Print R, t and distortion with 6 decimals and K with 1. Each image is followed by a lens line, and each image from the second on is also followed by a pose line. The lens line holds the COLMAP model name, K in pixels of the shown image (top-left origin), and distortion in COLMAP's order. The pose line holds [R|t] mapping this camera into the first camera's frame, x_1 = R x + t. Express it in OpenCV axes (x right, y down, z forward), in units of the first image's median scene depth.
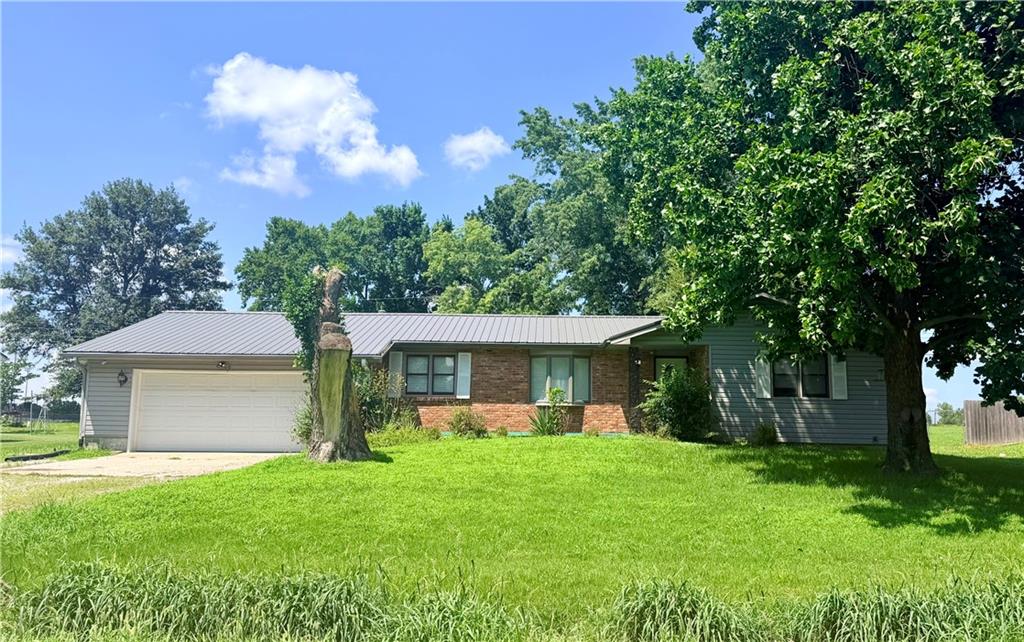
lens RADIAL K [[788.9, 0, 512.6], [0, 788.9, 318.0], [0, 0, 1]] dist [0.064666, 0.001053]
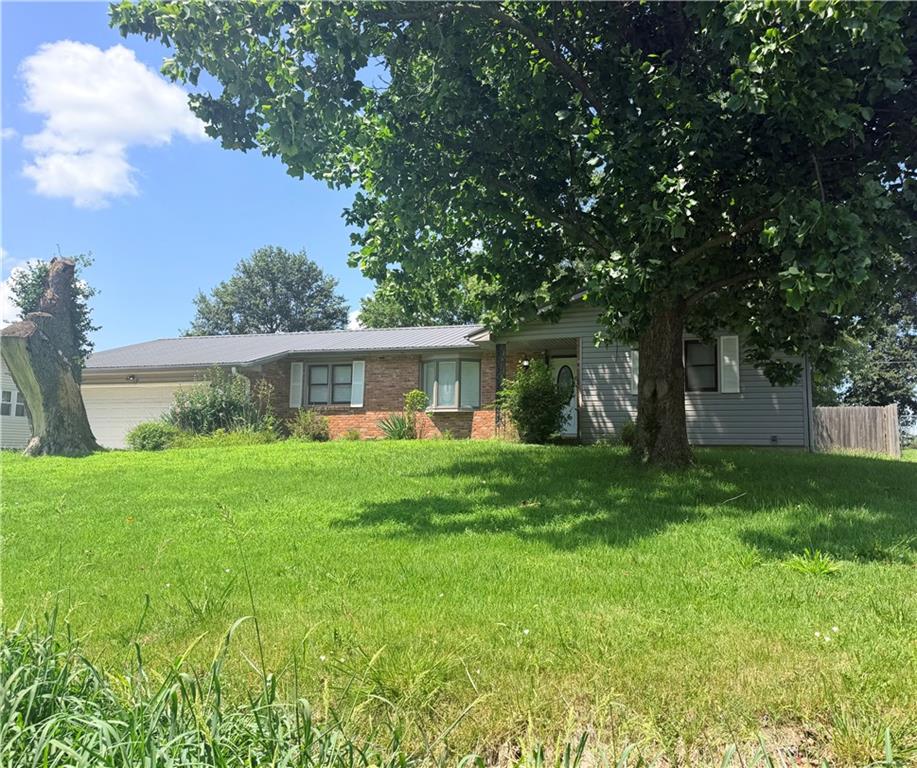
lens RADIAL K [[712.4, 0, 458.8], [0, 712.4, 383.3], [0, 0, 1]] dist [0.008069, -0.000373]
pose [[0.968765, -0.029566, -0.246210, 0.279887], [0.038206, 0.998808, 0.030389, 0.050130], [0.245018, -0.038846, 0.968740, 0.171630]]
